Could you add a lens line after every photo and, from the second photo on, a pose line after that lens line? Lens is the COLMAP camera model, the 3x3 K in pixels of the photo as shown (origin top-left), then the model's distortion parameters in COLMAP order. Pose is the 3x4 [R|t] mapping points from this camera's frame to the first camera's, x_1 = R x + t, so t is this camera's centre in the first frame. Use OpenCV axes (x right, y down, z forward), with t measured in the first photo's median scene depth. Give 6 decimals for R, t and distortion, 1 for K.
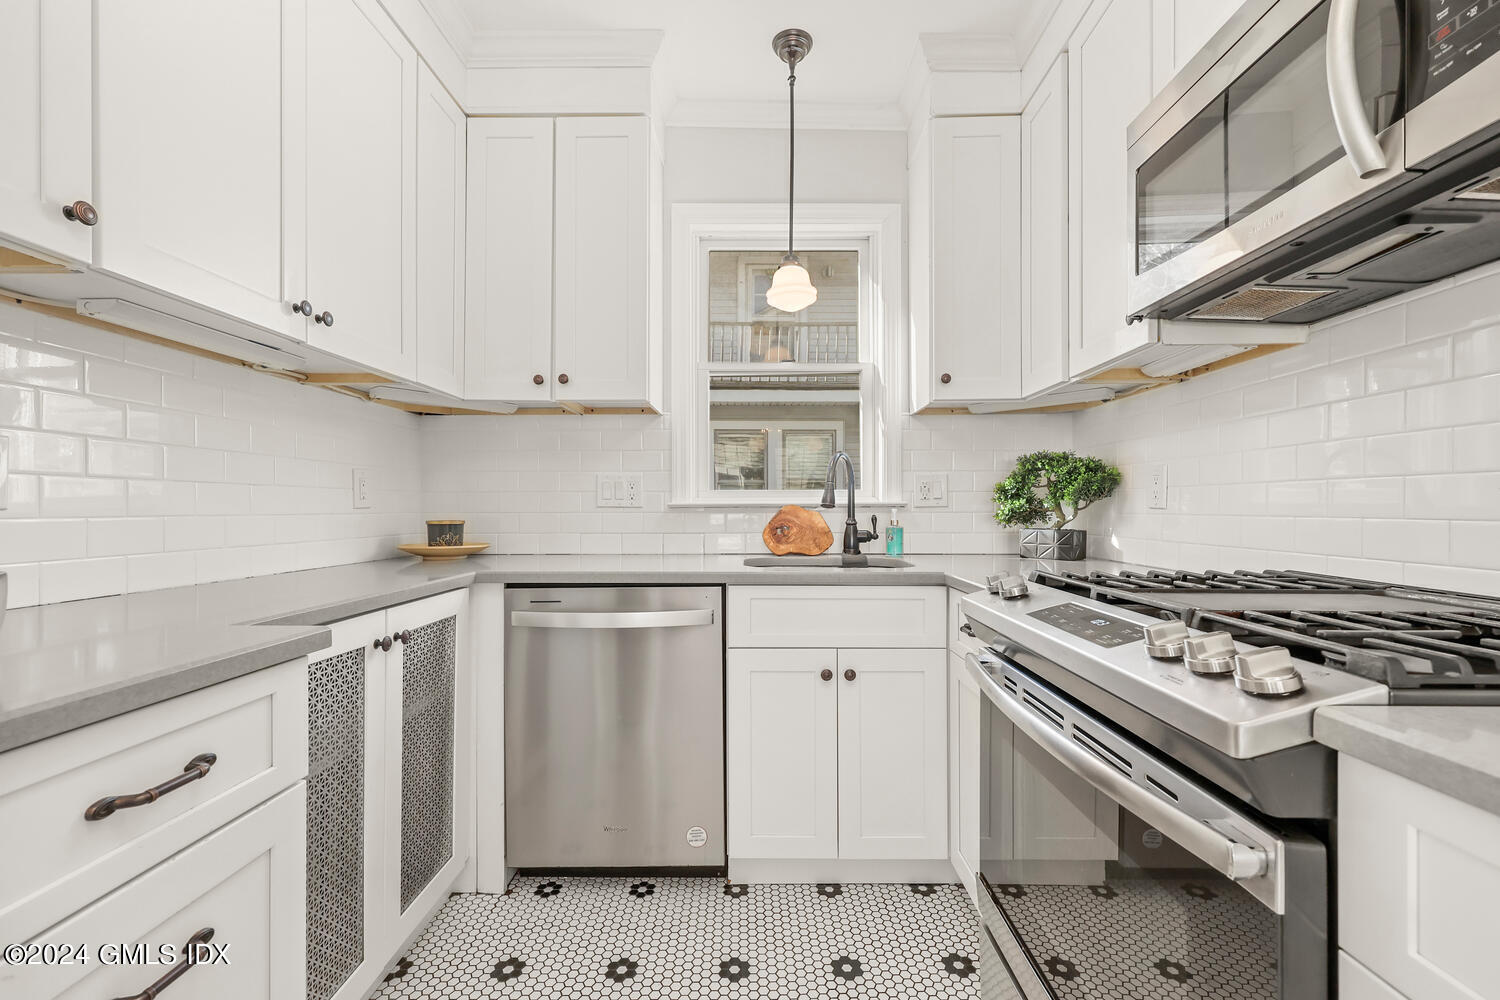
lens RADIAL K [[630.4, 0, 752.2], [0, 630.4, 506.9], [0, 0, 1]] dist [0.000004, 0.001055]
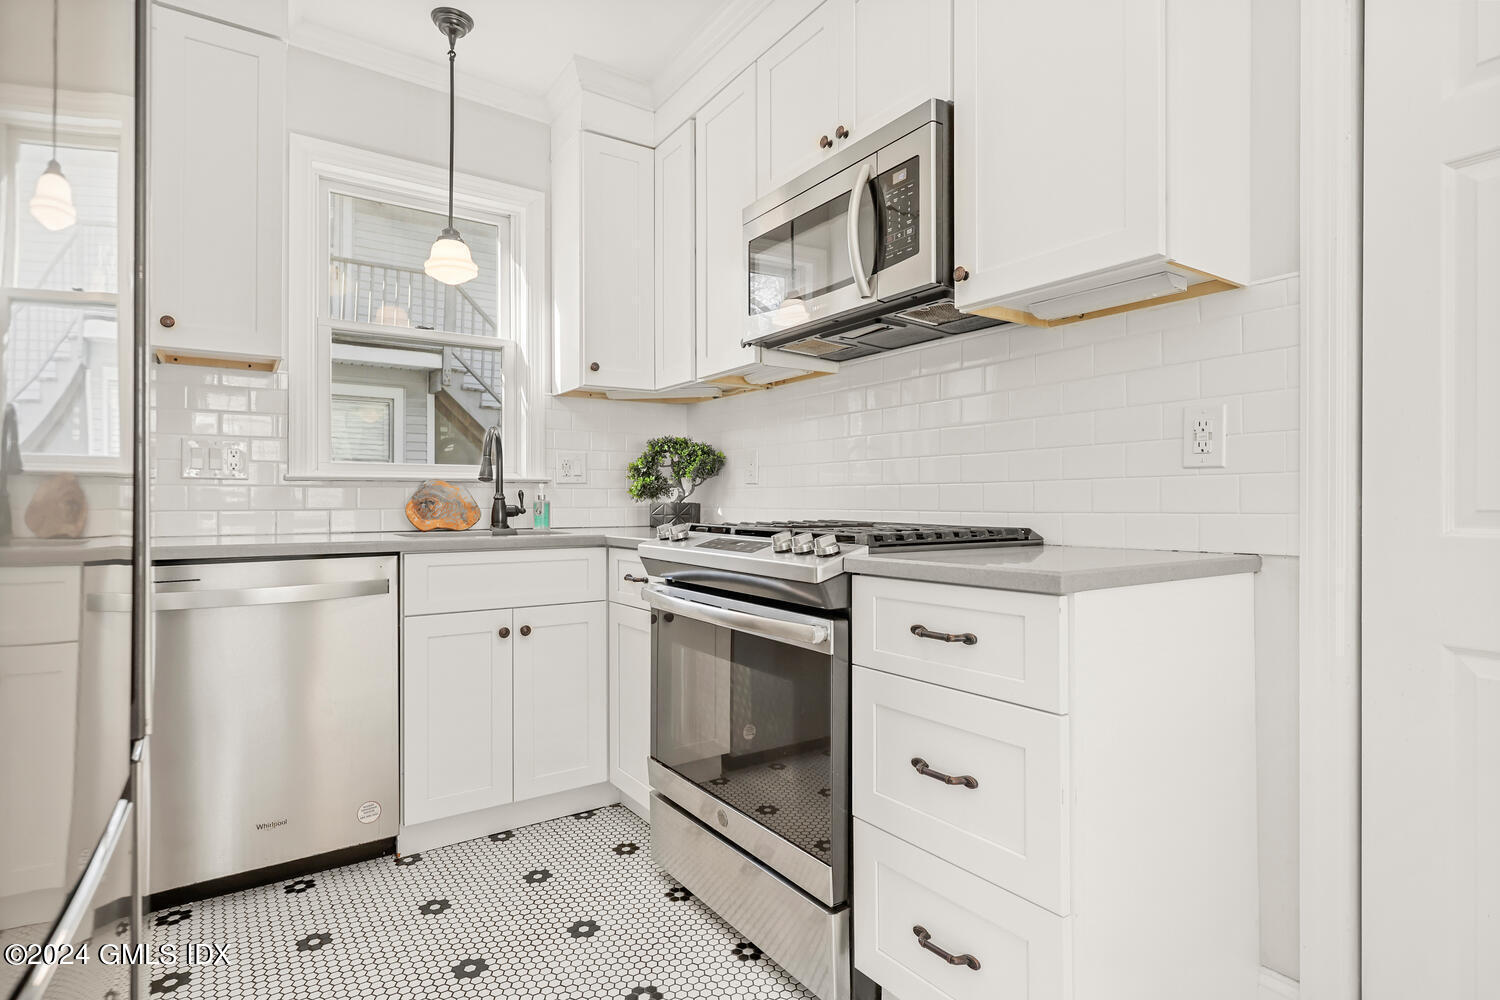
lens RADIAL K [[762.2, 0, 748.6], [0, 762.2, 495.9], [0, 0, 1]] dist [0.000178, 0.000049]
pose [[0.820537, 0.002852, 0.571586, -0.274172], [0.000629, 0.999982, -0.005891, 0.038244], [-0.571593, 0.005193, 0.820521, -0.301346]]
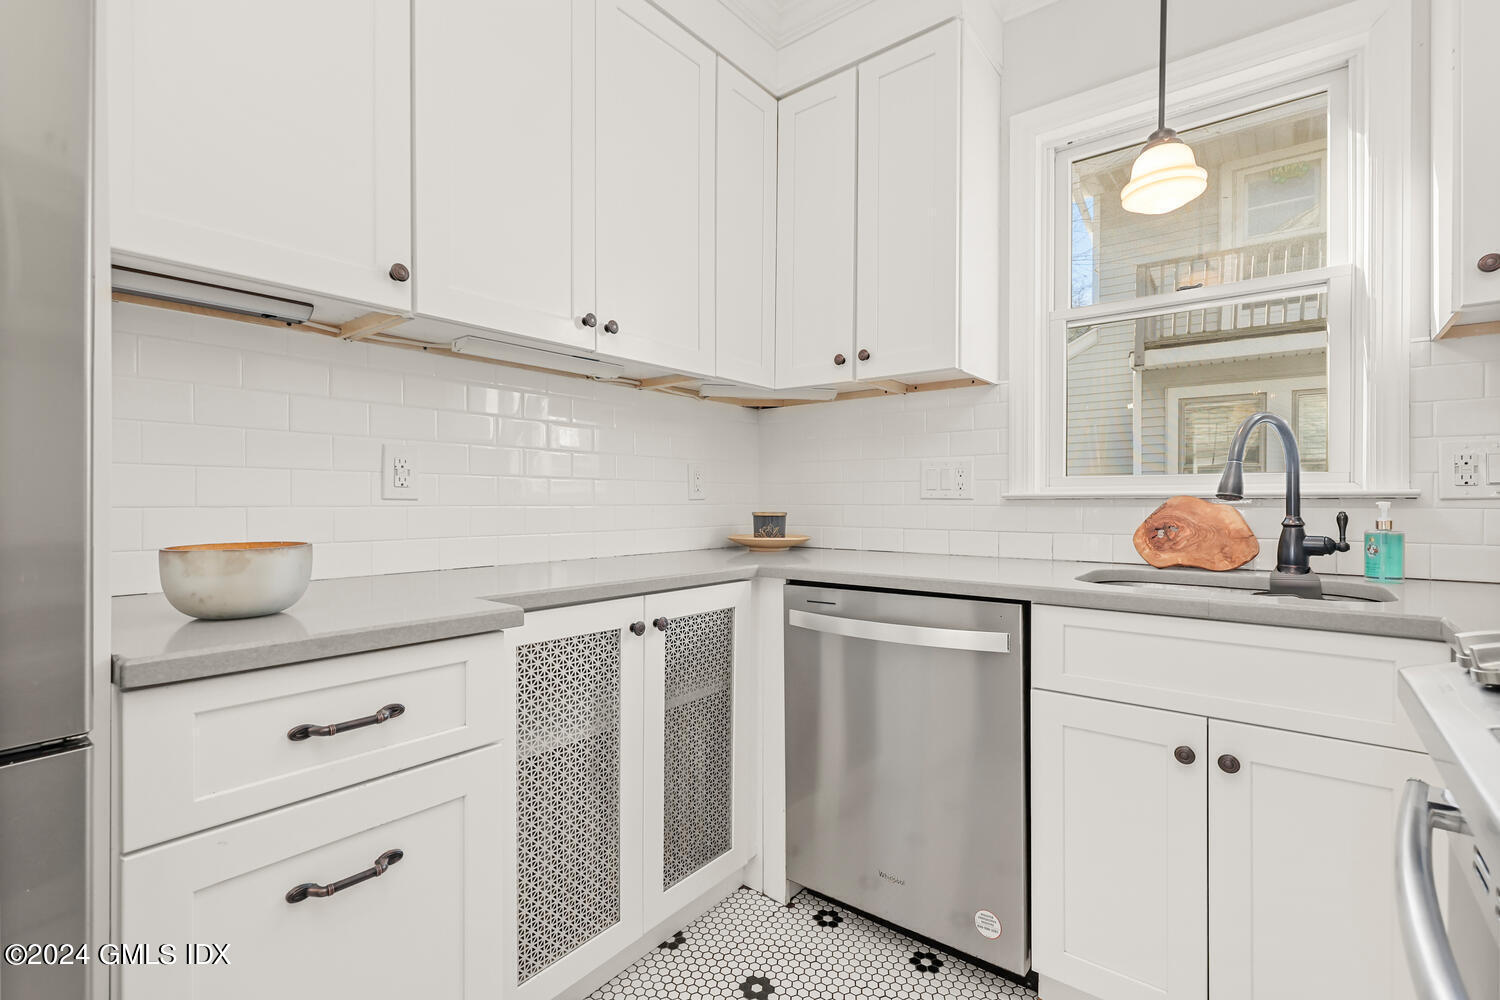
lens RADIAL K [[672.8, 0, 752.4], [0, 672.8, 504.7], [0, 0, 1]] dist [-0.002286, 0.001282]
pose [[0.789506, 0.005139, -0.613722, 0.182344], [-0.000503, 0.999970, 0.007725, 0.001707], [0.613743, -0.005790, 0.789485, 0.168903]]
